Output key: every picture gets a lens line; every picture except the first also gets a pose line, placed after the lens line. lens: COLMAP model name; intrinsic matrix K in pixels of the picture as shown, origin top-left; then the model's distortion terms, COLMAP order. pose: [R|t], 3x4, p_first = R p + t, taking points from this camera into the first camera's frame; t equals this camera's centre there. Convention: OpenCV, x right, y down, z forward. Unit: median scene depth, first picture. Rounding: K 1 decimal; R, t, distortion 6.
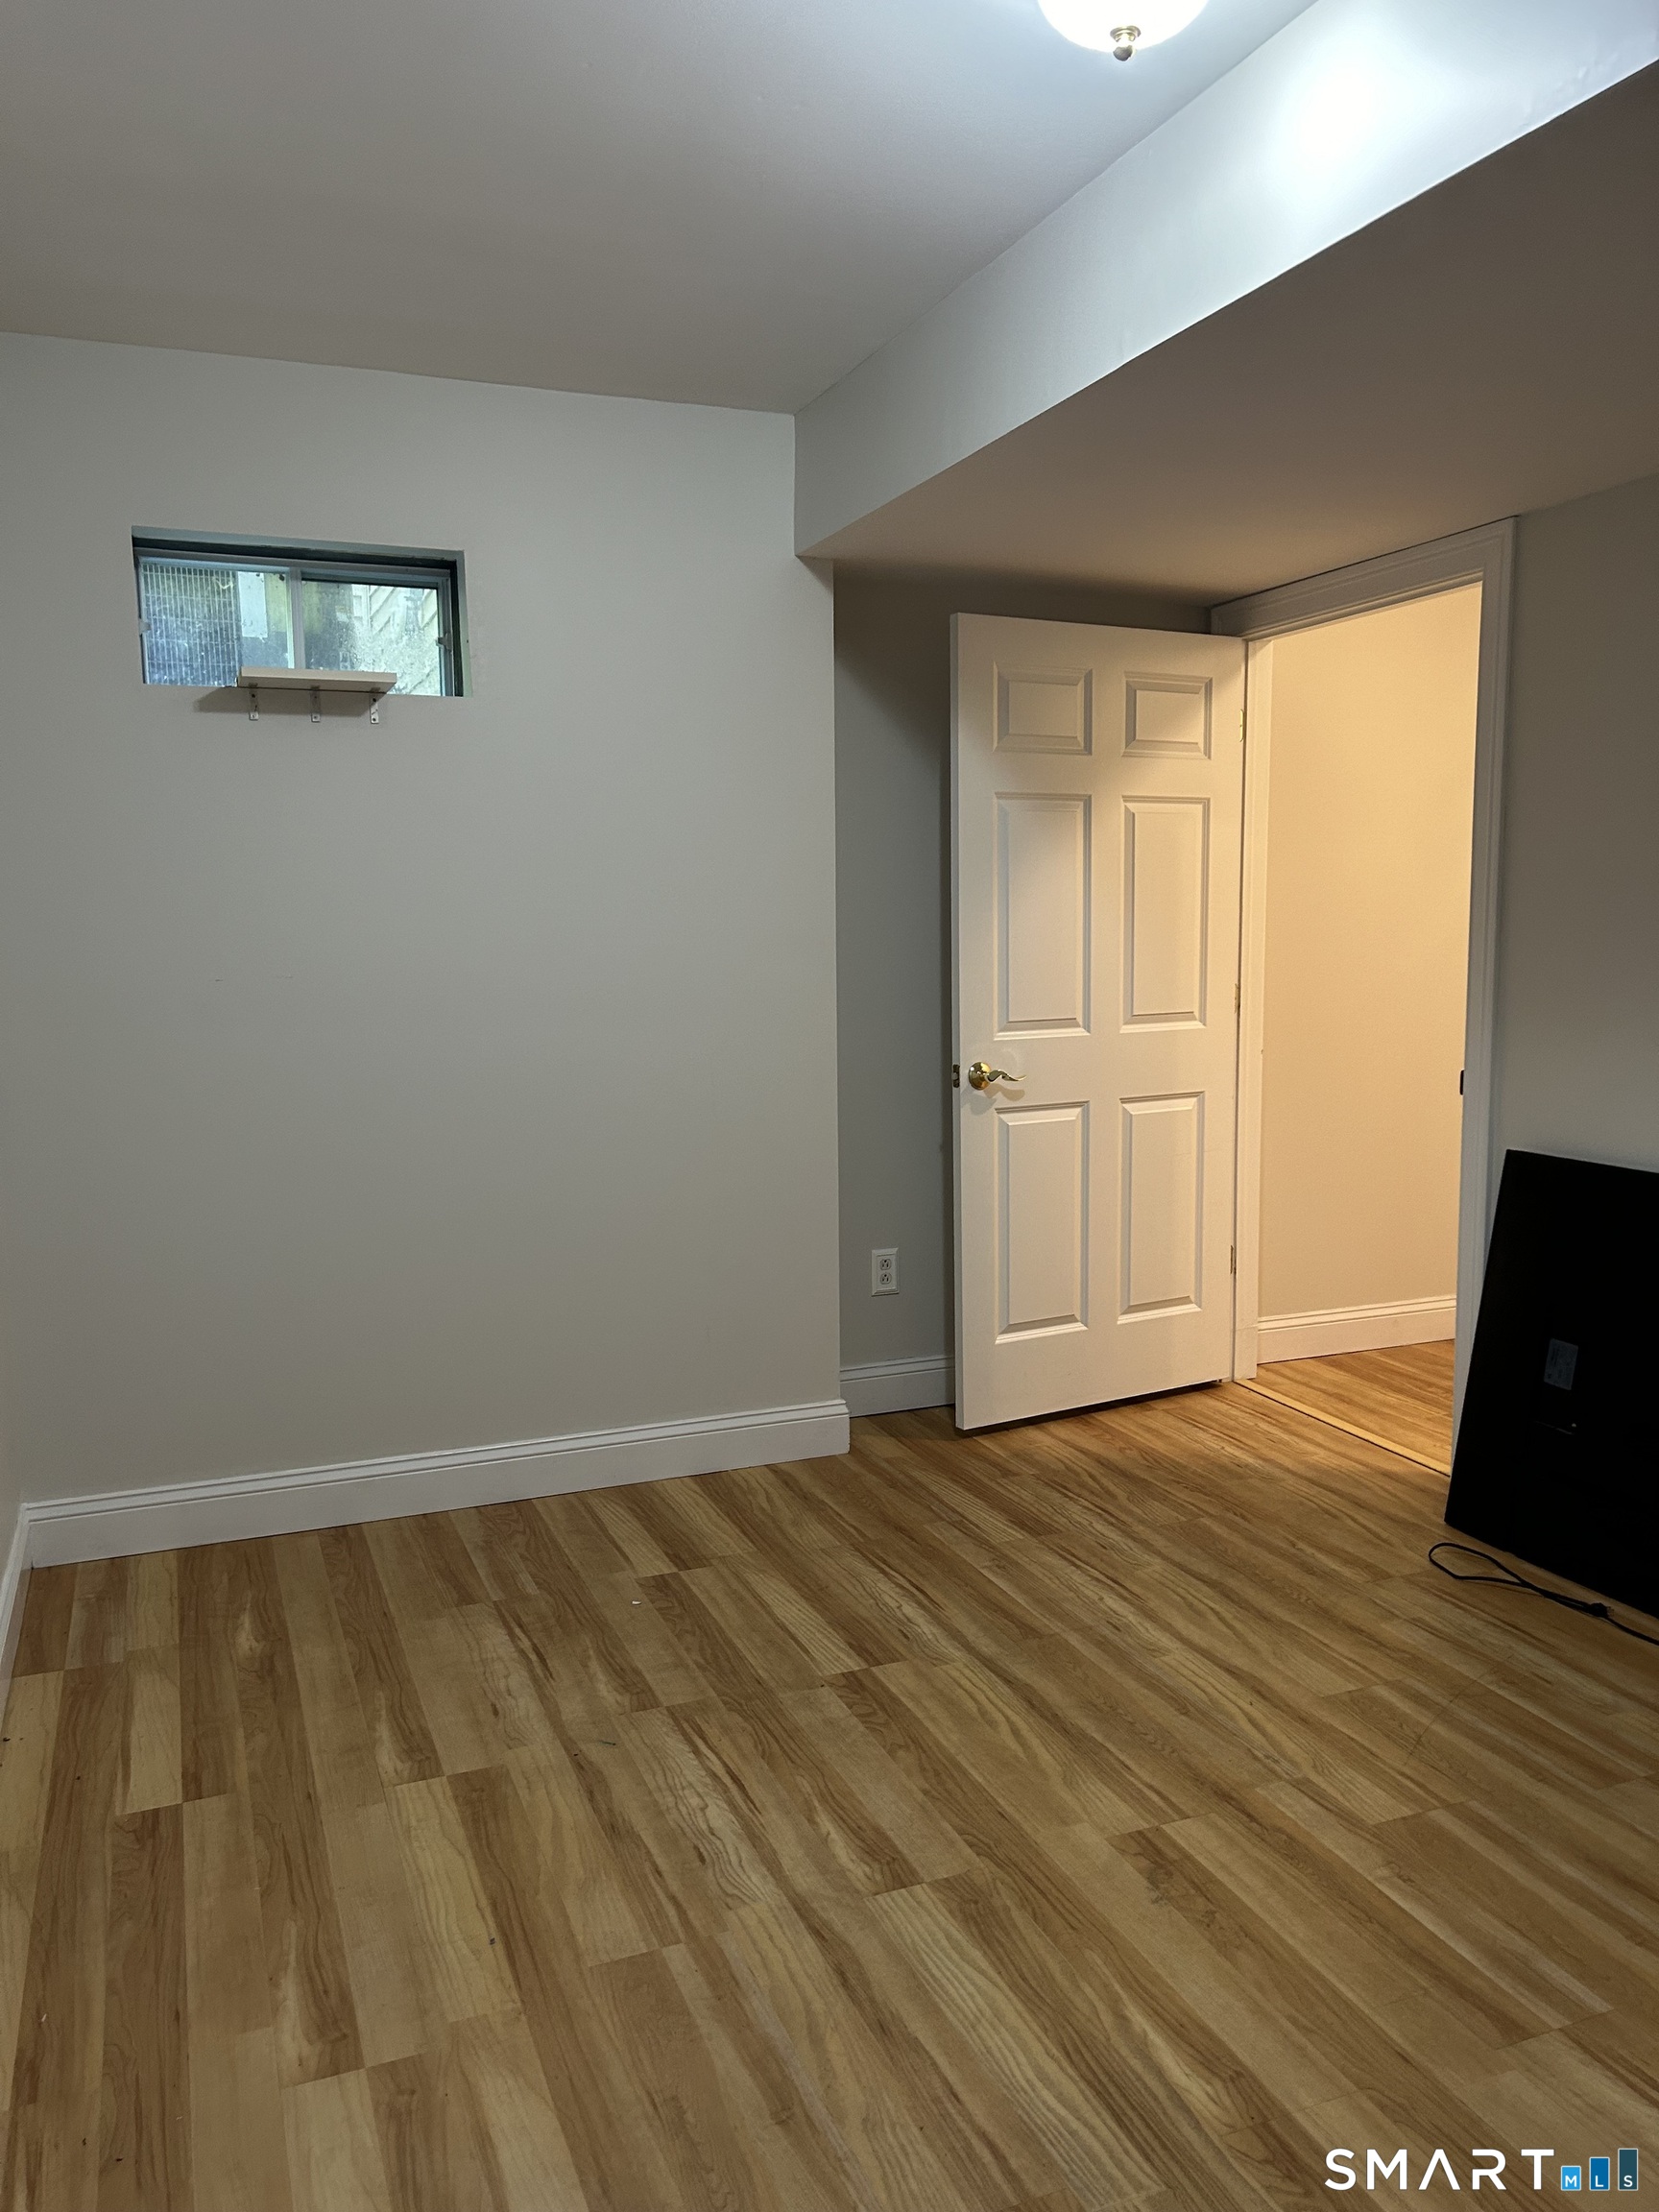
lens RADIAL K [[1684.4, 0, 829.5], [0, 1684.4, 1106.0], [0, 0, 1]] dist [0.009791, -0.003280]
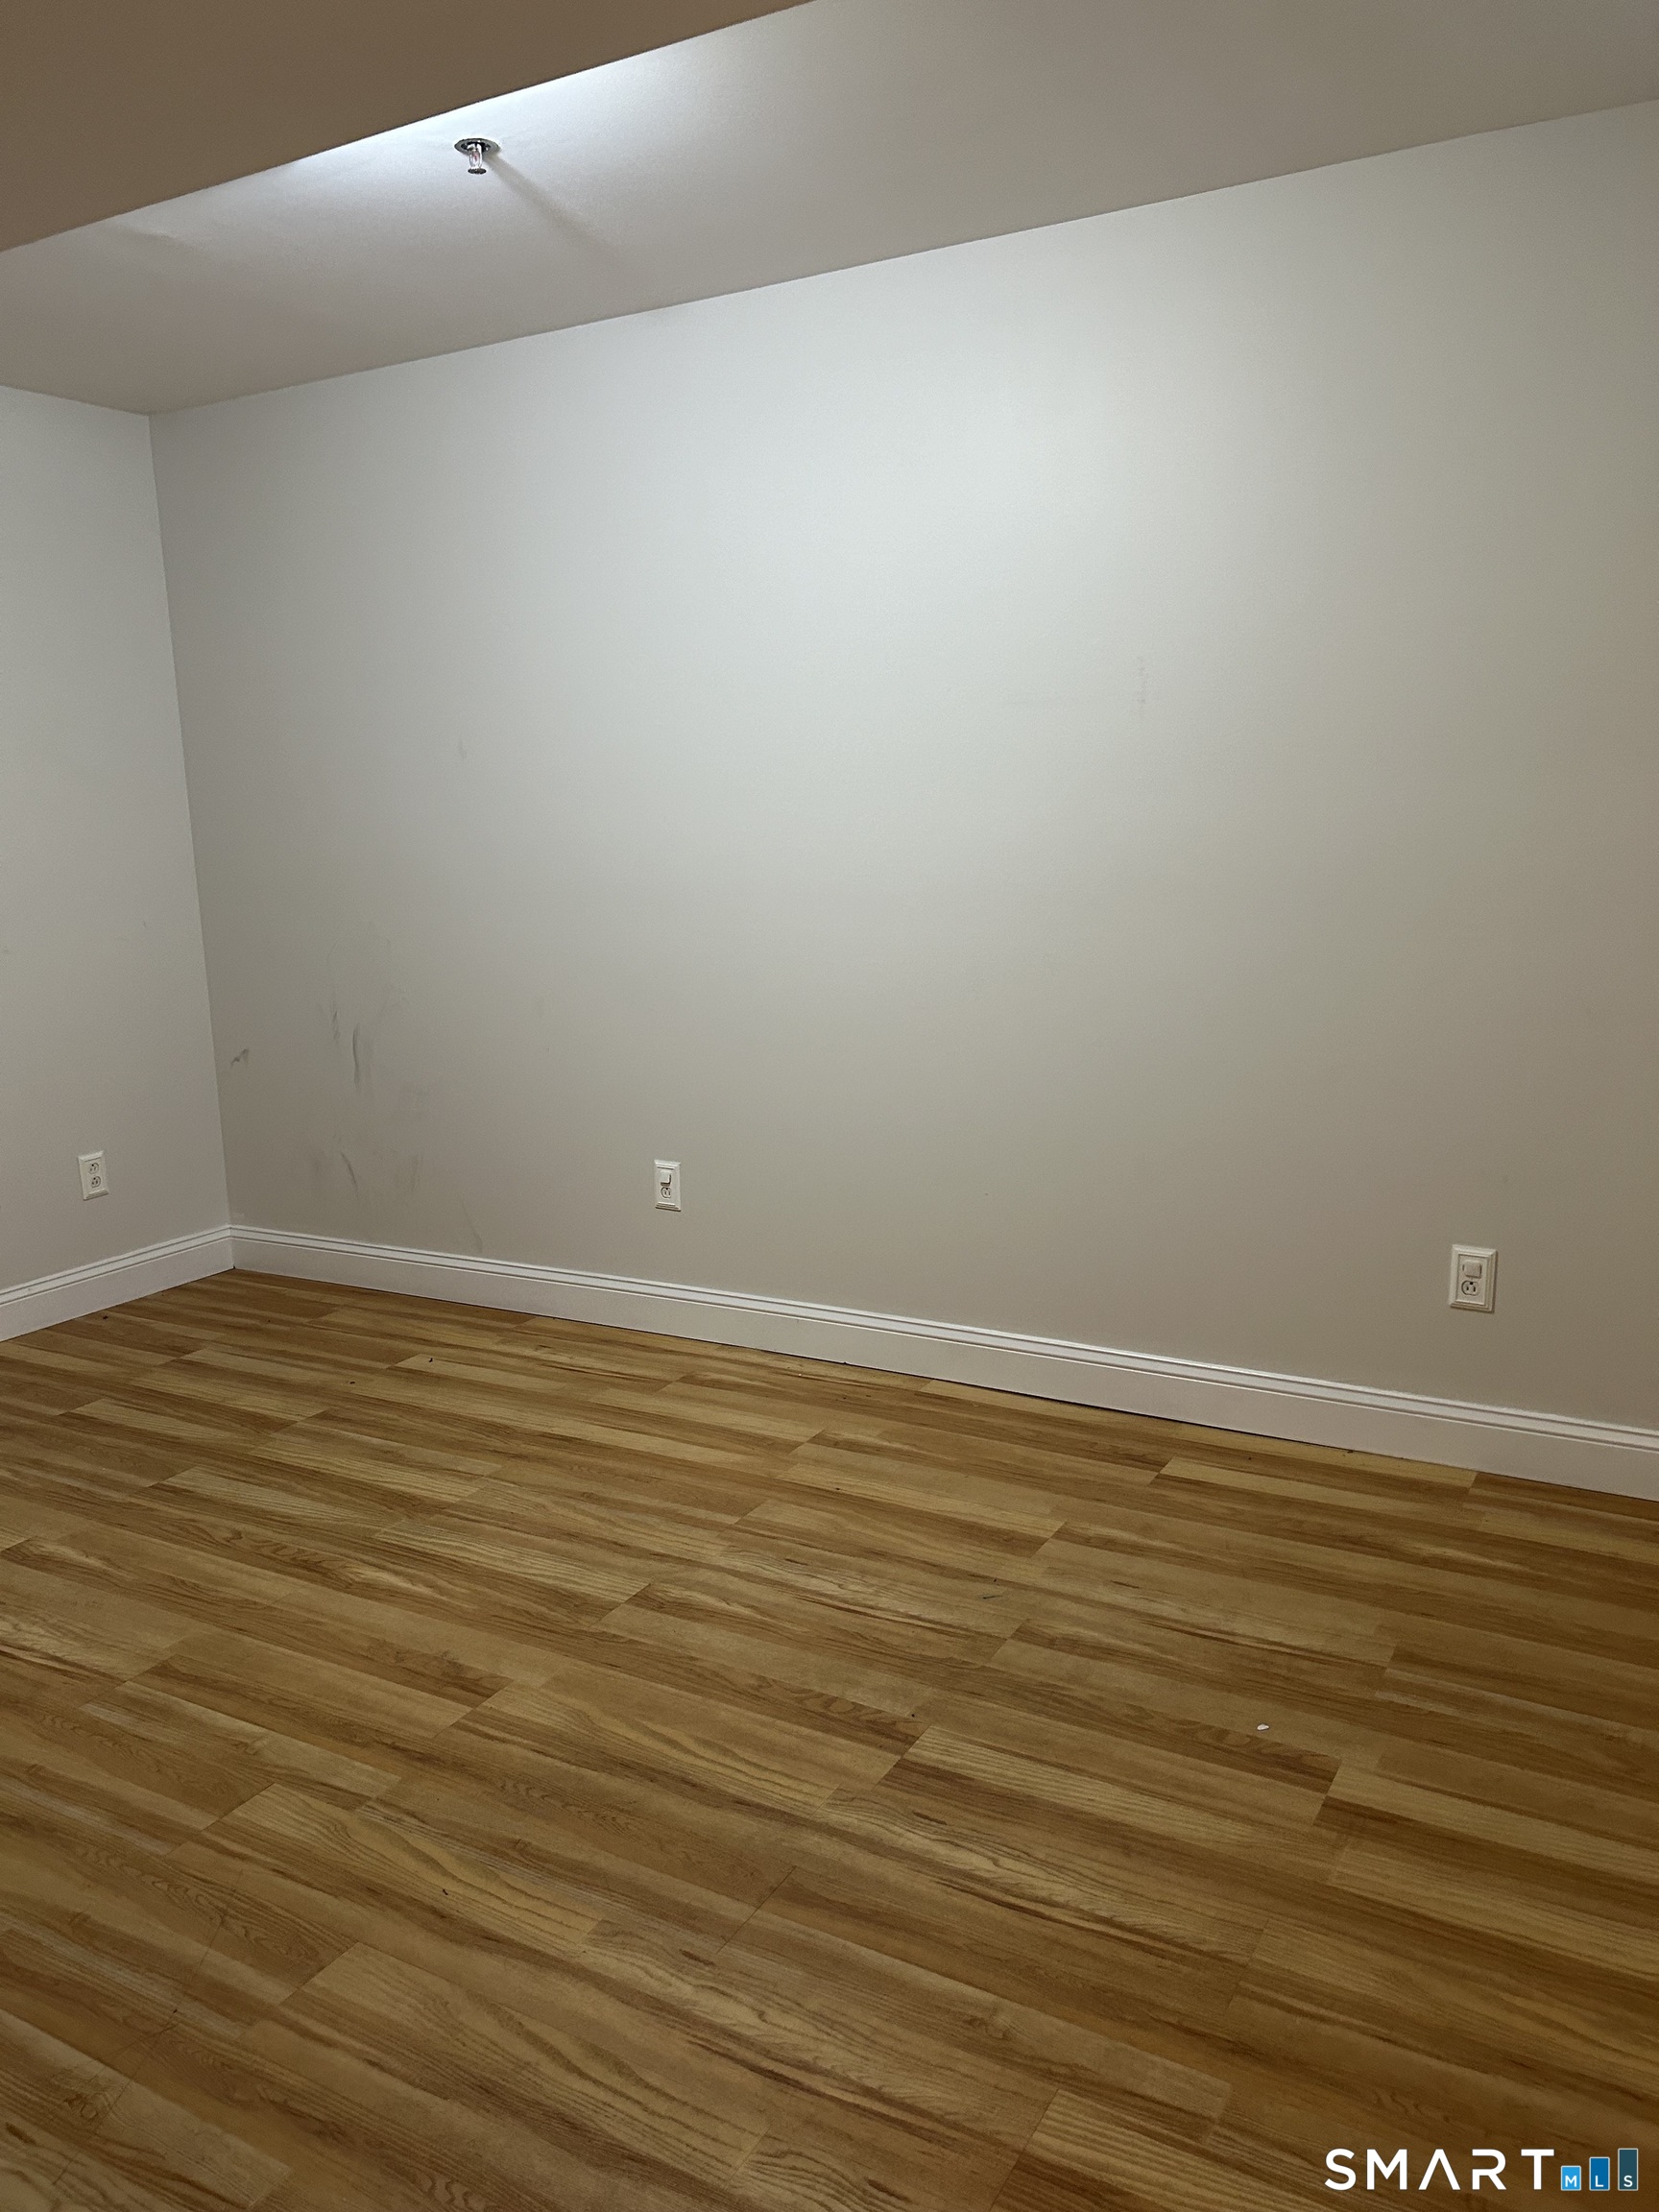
lens RADIAL K [[1684.4, 0, 829.5], [0, 1684.4, 1106.0], [0, 0, 1]] dist [0.009791, -0.003280]
pose [[-0.787423, 0.144998, -0.599117, 0.556757], [-0.035104, 0.959814, 0.278431, -0.217186], [0.615413, 0.240274, -0.750690, 1.713593]]
